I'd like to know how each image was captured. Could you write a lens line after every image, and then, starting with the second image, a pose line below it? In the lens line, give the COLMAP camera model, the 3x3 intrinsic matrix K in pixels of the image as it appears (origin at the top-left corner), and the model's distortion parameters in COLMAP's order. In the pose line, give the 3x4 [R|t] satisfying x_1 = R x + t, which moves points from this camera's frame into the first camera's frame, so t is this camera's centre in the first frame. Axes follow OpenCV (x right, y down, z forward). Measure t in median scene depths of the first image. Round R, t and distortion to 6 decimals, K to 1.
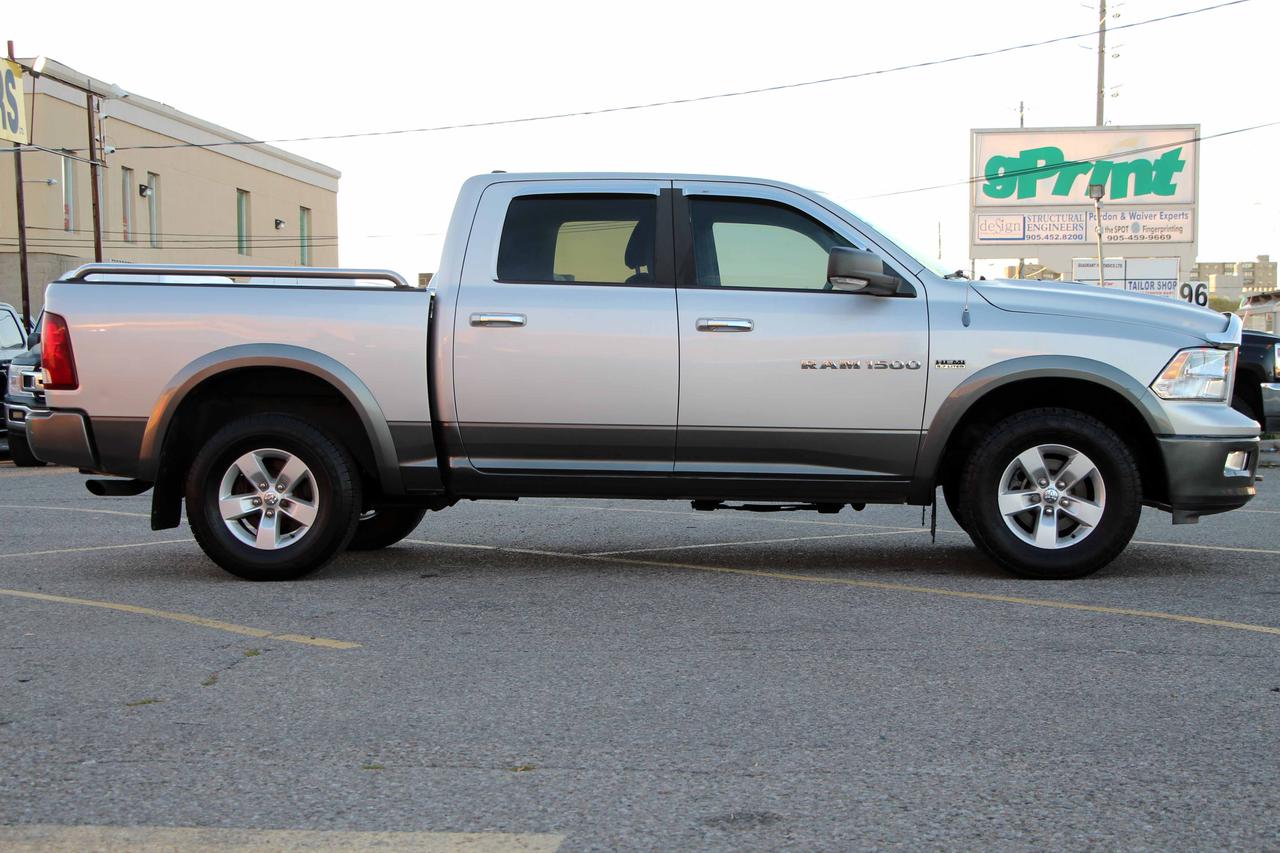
lens RADIAL K [[1935.2, 0, 643.5], [0, 1935.2, 445.6], [0, 0, 1]] dist [0.054179, 0.132236]
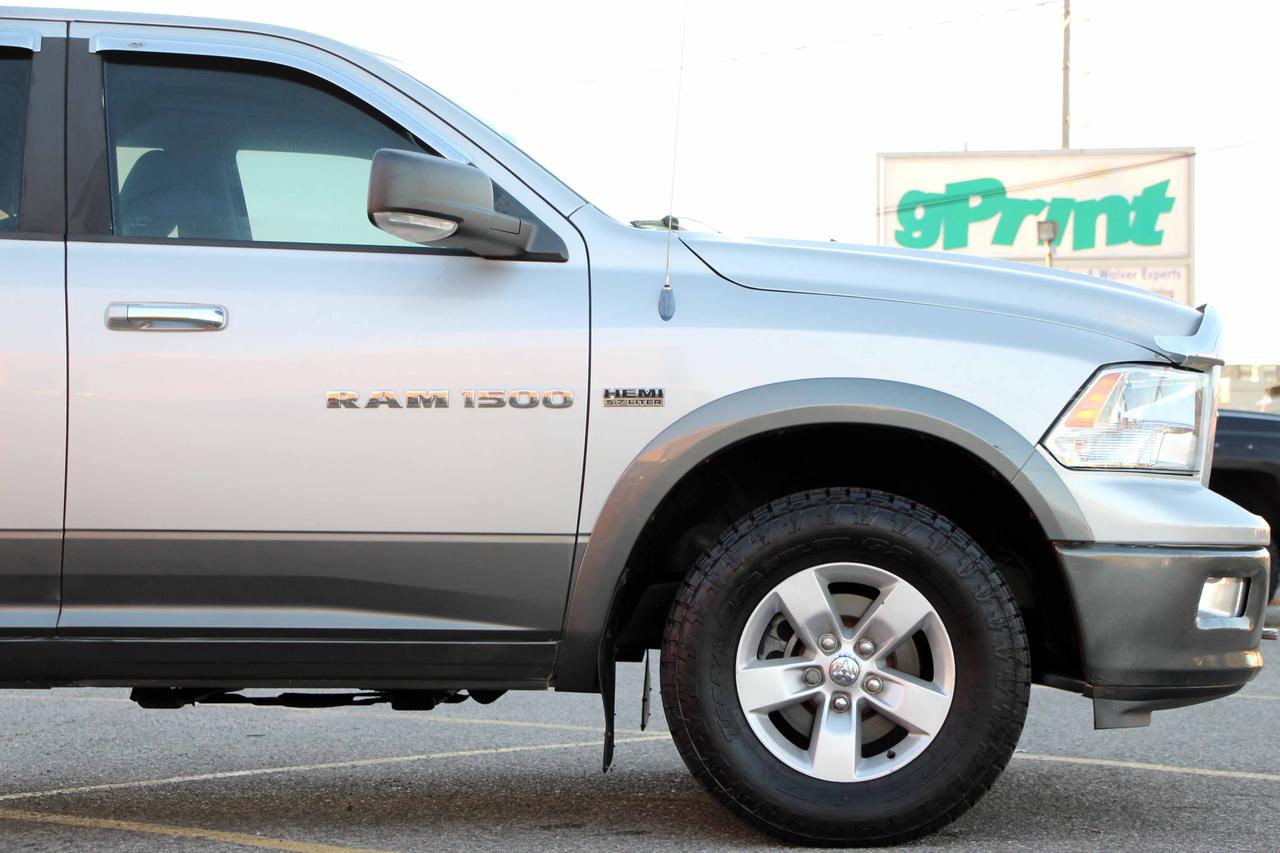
lens RADIAL K [[2719.8, 0, 640.0], [0, 2719.8, 426.5], [0, 0, 1]] dist [0.239566, 0.050288]
pose [[0.997142, -0.001323, 0.075545, 0.107518], [0.006218, 0.997892, -0.064591, 0.008822], [-0.075300, 0.064876, 0.995048, 0.323600]]
